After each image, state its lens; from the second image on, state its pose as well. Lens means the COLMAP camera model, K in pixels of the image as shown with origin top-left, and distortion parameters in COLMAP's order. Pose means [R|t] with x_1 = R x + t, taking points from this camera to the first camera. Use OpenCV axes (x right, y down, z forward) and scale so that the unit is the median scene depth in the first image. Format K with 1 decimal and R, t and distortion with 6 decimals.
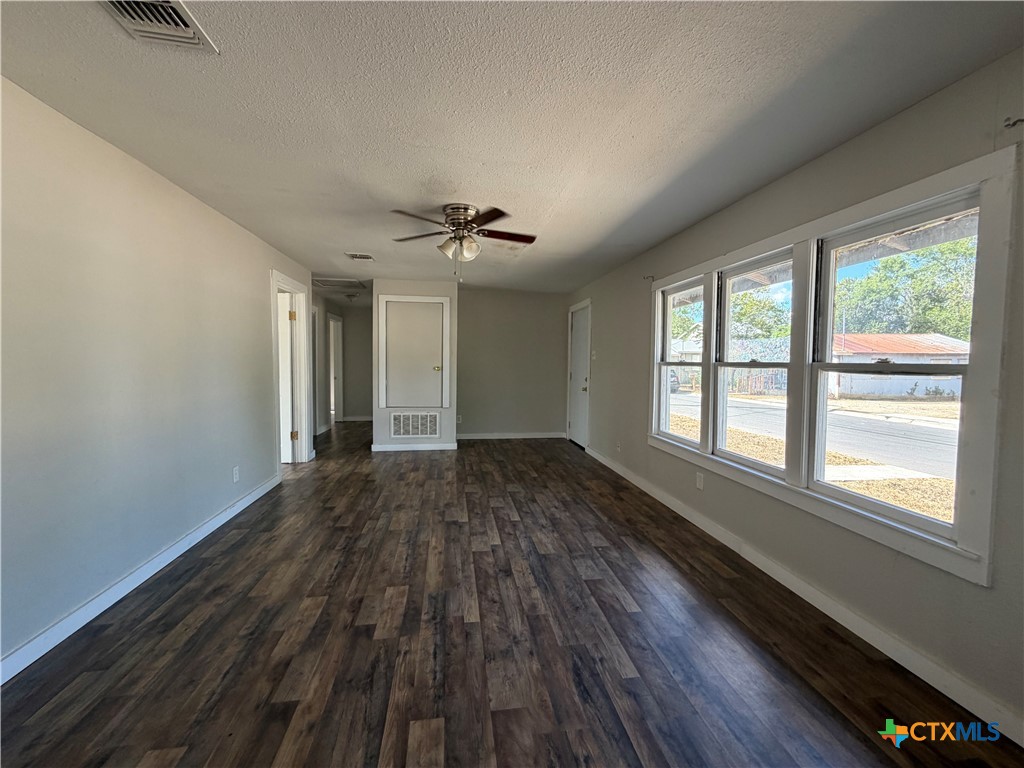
lens RADIAL K [[413.3, 0, 512.0], [0, 413.3, 384.0], [0, 0, 1]] dist [0.001664, 0.000221]
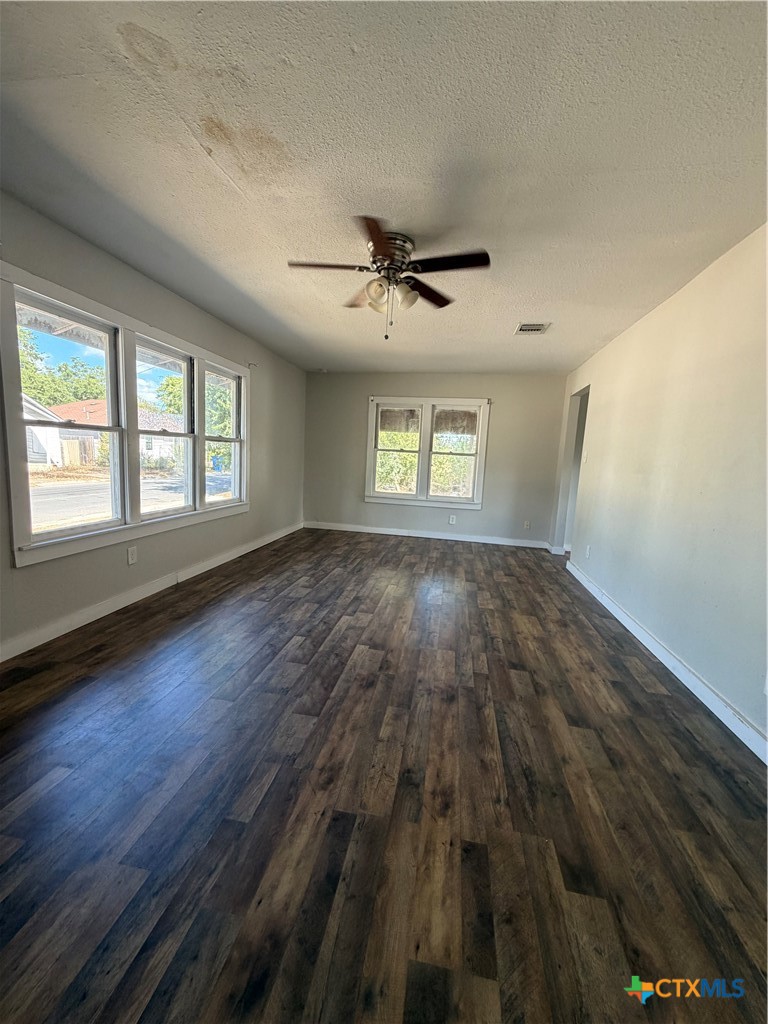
lens RADIAL K [[413.3, 0, 384.0], [0, 413.3, 512.0], [0, 0, 1]] dist [0.001664, 0.000221]
pose [[-0.947329, -0.101557, 0.303733, -0.414961], [-0.044103, 0.980723, 0.190362, -0.076872], [-0.317210, 0.166940, -0.933546, 1.893439]]
